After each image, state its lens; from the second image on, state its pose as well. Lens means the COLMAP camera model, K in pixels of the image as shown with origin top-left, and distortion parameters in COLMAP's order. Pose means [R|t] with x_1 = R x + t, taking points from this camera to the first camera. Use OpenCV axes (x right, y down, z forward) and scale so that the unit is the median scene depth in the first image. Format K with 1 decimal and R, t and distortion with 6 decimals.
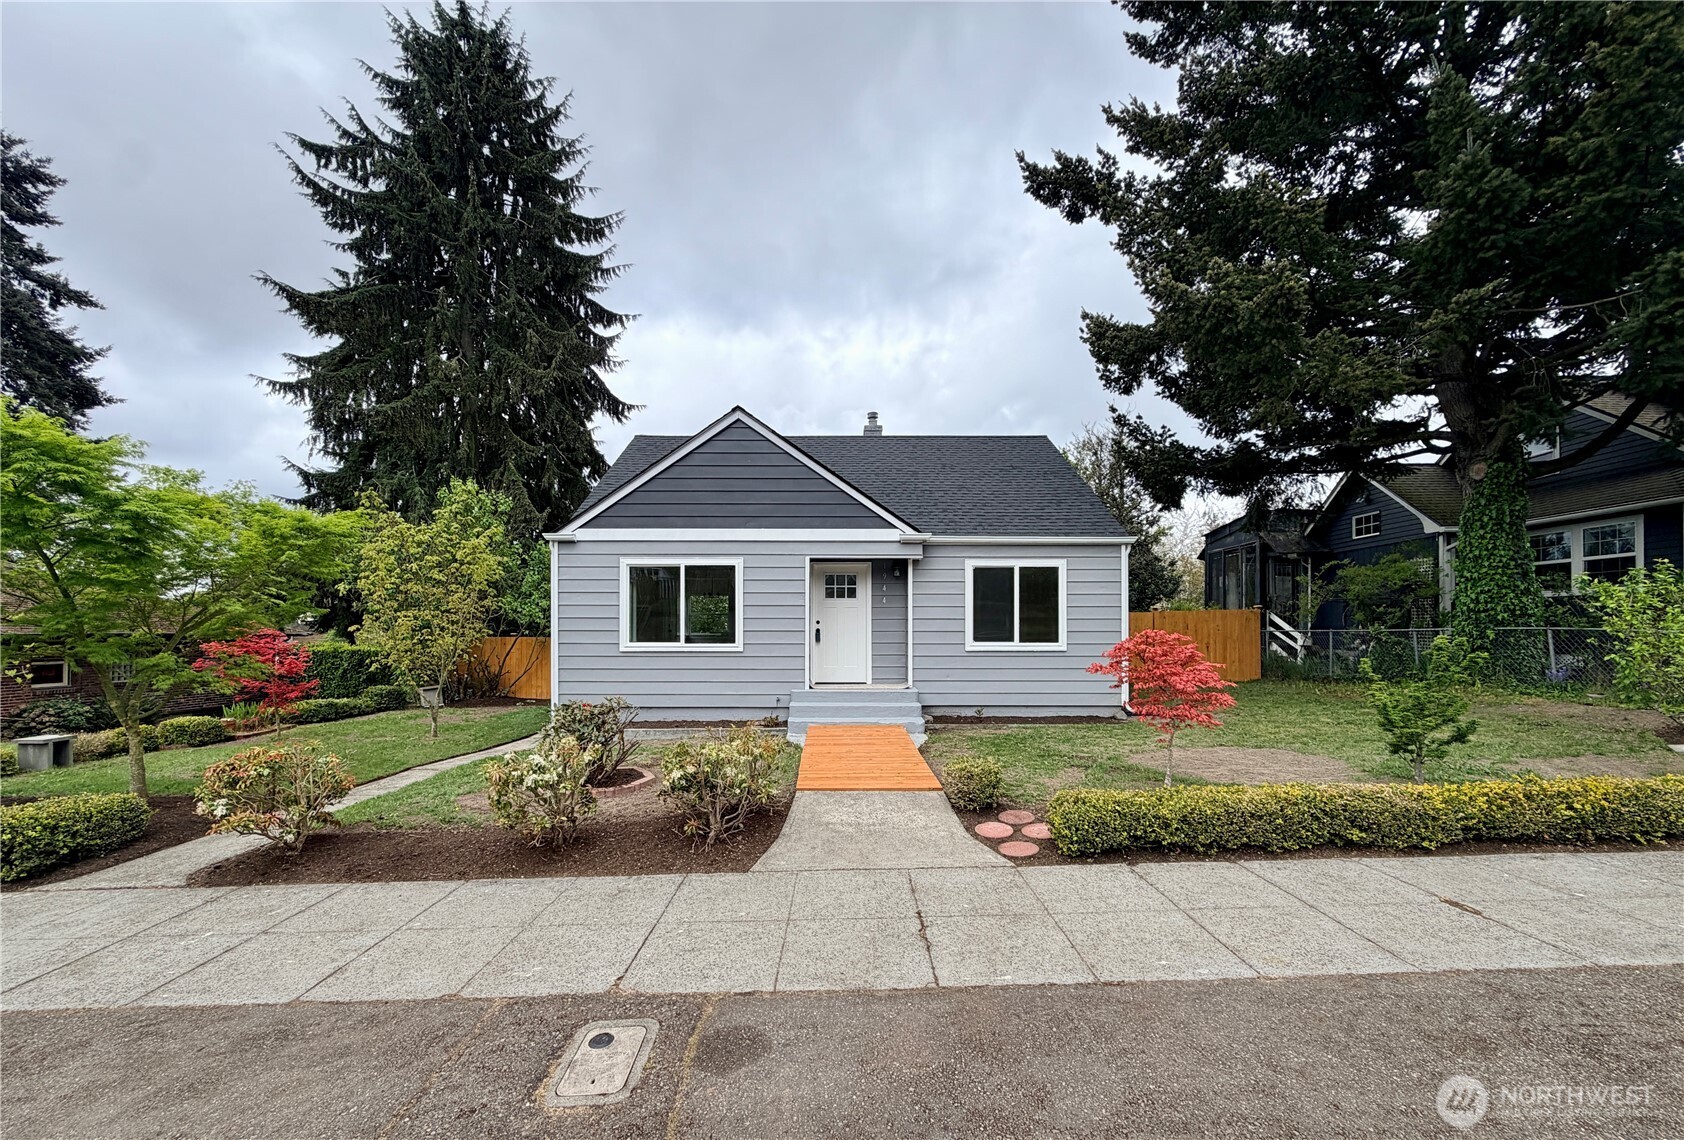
lens RADIAL K [[669.7, 0, 848.4], [0, 669.7, 630.1], [0, 0, 1]] dist [-0.000537, -0.000152]
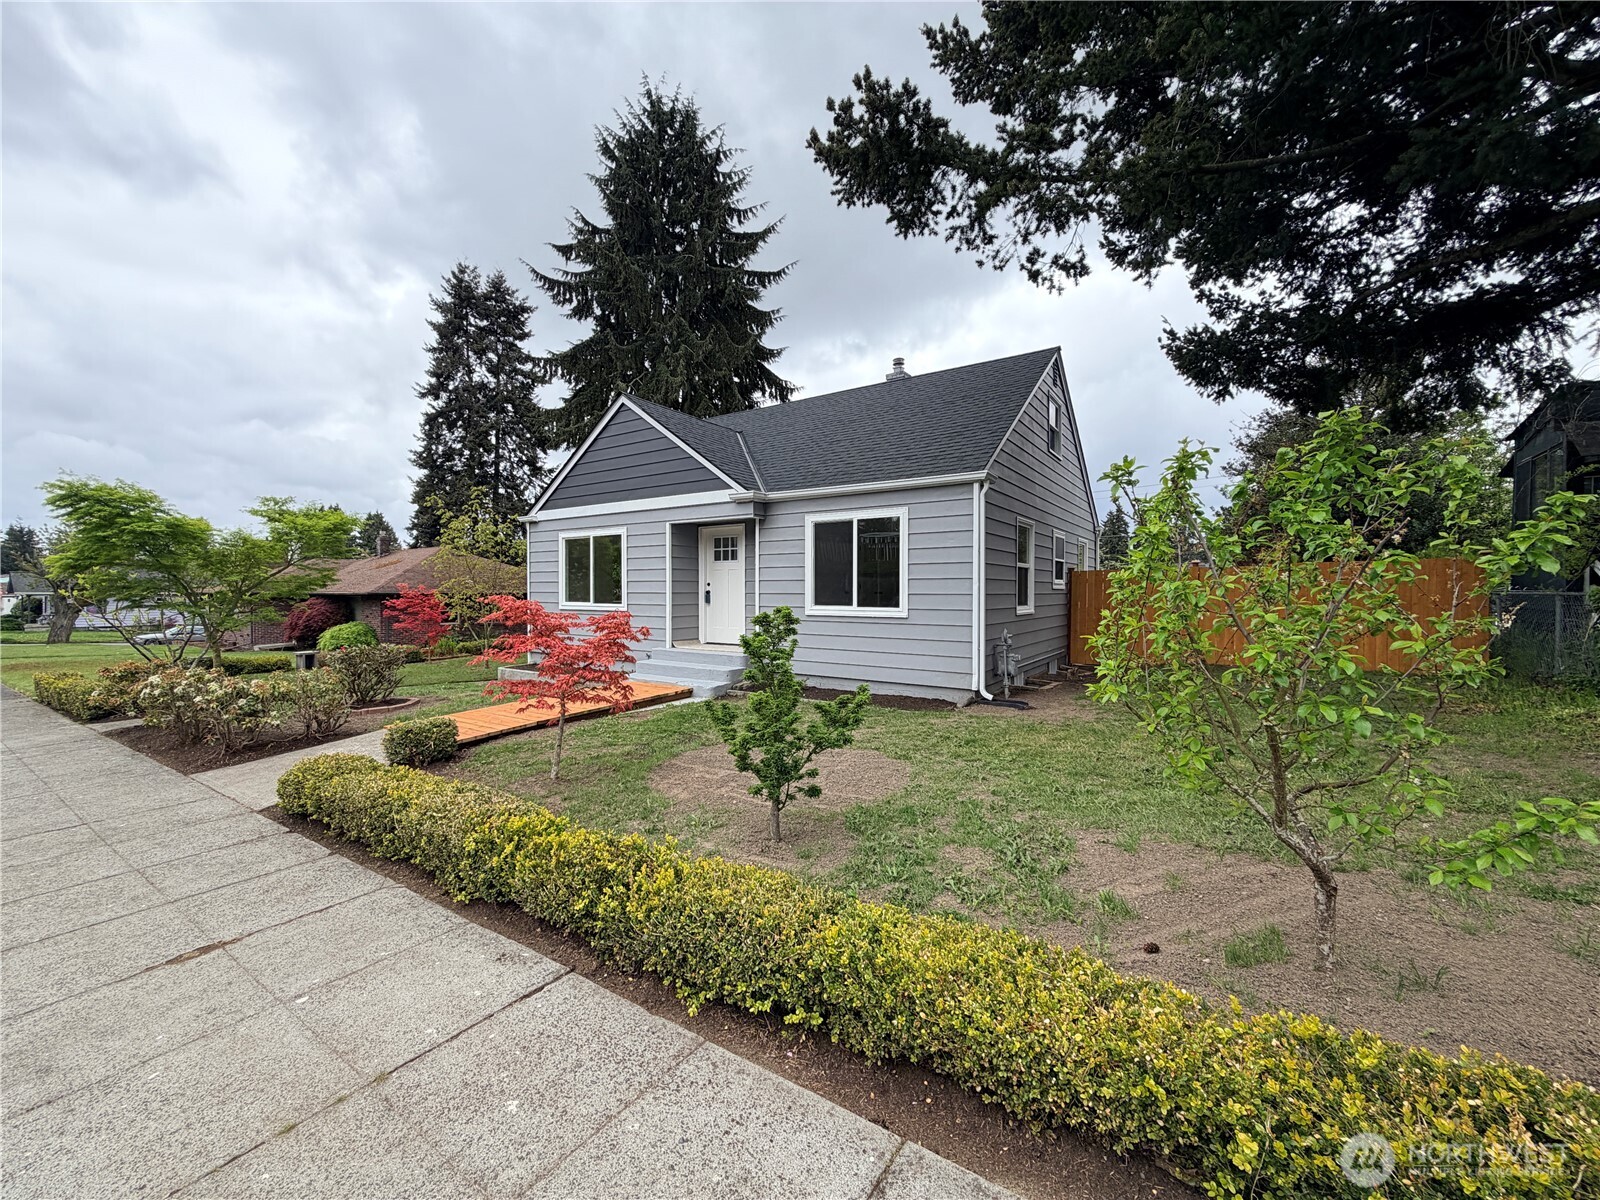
lens RADIAL K [[642.7, 0, 800.1], [0, 642.7, 598.6], [0, 0, 1]] dist [0.005932, -0.000993]
pose [[0.818896, 0.008137, -0.573885, 0.671437], [0.001170, 0.999874, 0.015847, -0.005294], [0.573941, -0.013649, 0.818783, 0.274398]]
